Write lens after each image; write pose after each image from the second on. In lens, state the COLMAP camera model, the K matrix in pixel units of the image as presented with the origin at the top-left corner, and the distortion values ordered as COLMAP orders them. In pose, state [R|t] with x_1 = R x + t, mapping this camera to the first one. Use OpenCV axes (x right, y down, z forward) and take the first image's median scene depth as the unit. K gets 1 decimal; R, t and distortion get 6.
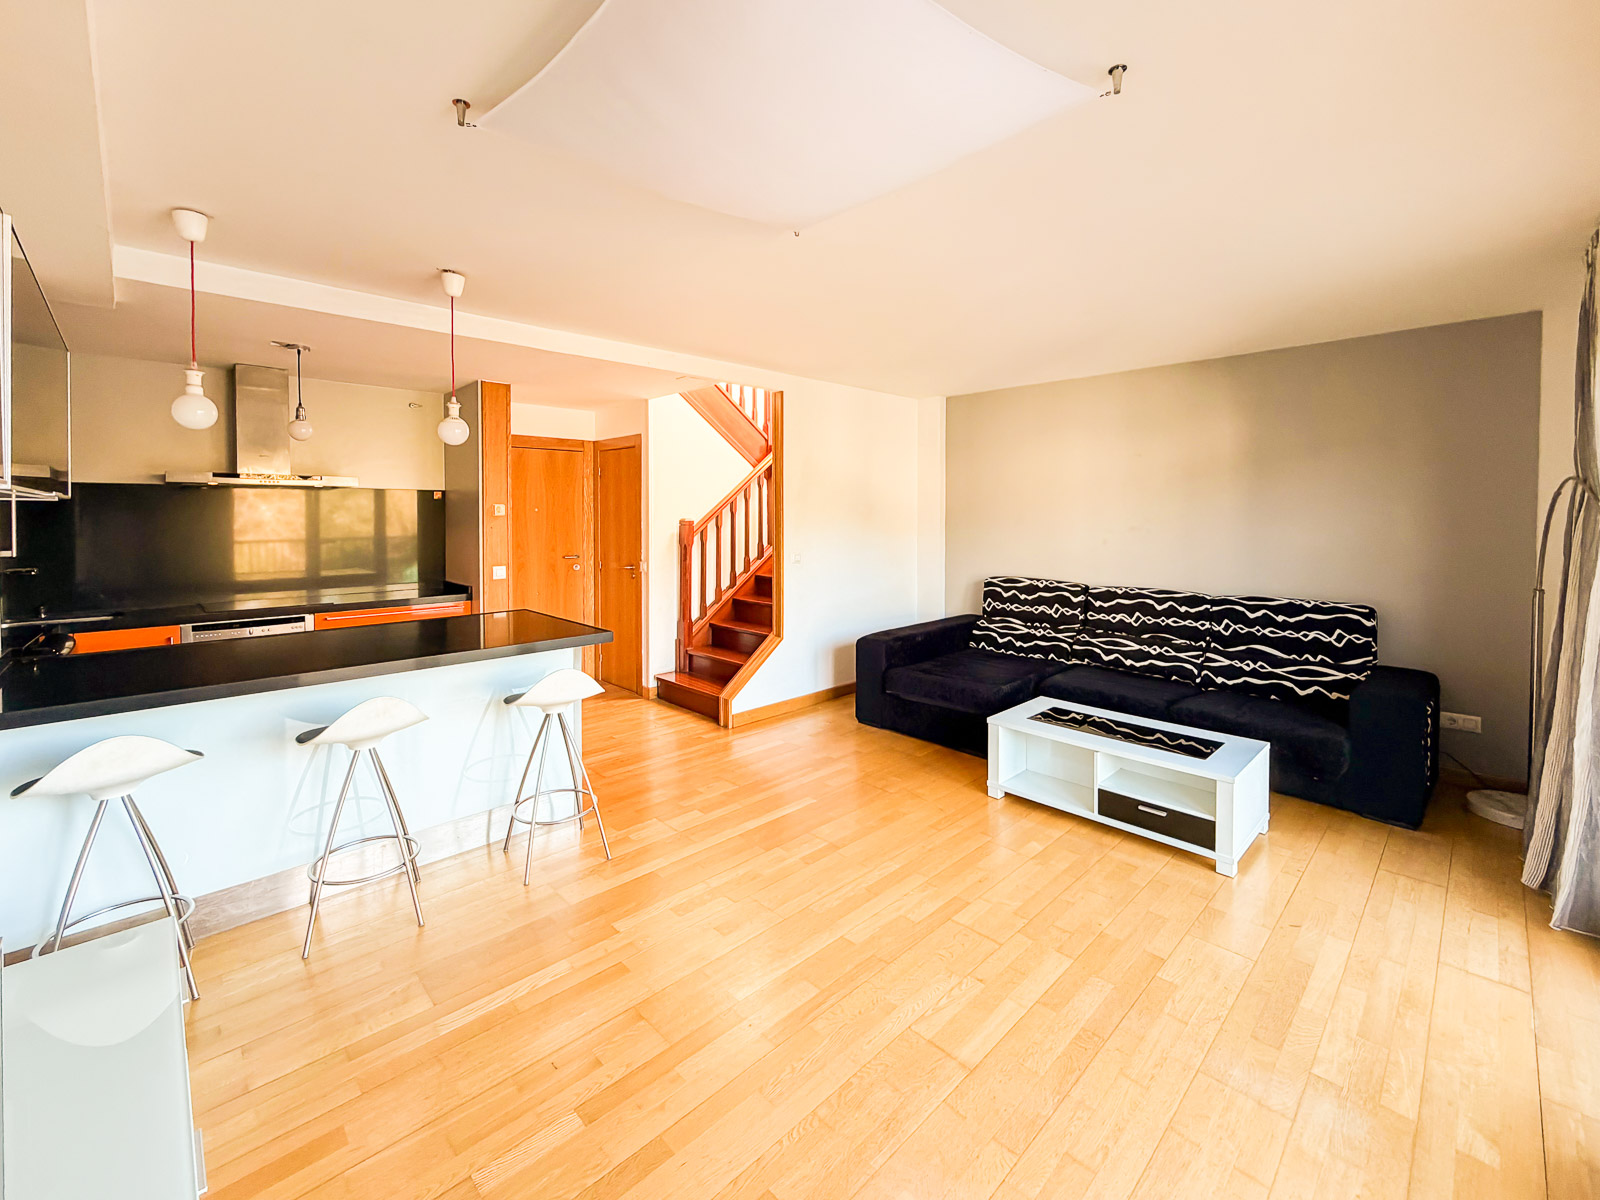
lens RADIAL K [[672.0, 0, 792.6], [0, 672.0, 536.9], [0, 0, 1]] dist [-0.000394, 0.000092]
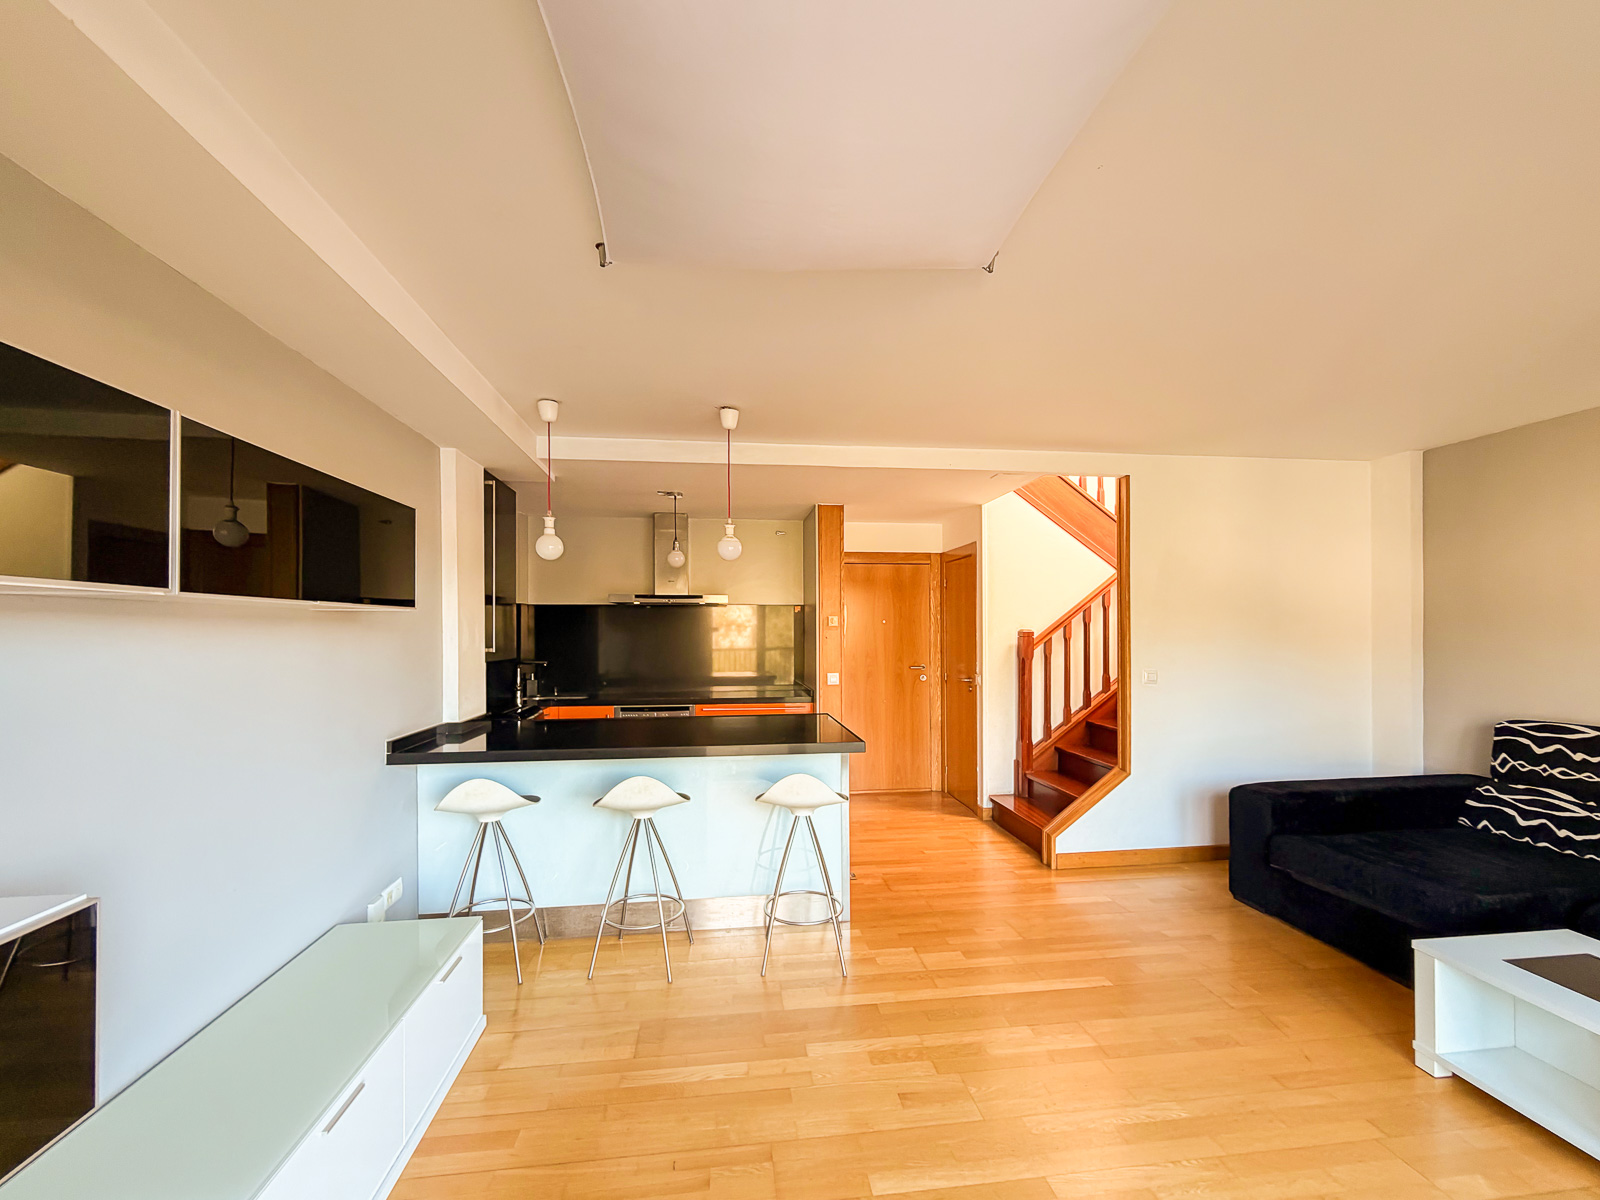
lens RADIAL K [[652.3, 0, 753.5], [0, 652.3, 633.6], [0, 0, 1]] dist [0.001559, 0.000126]
pose [[0.802578, 0.003261, -0.596539, 0.092090], [-0.018012, 0.999662, -0.018769, 0.002582], [0.596276, 0.025809, 0.802365, 0.075988]]
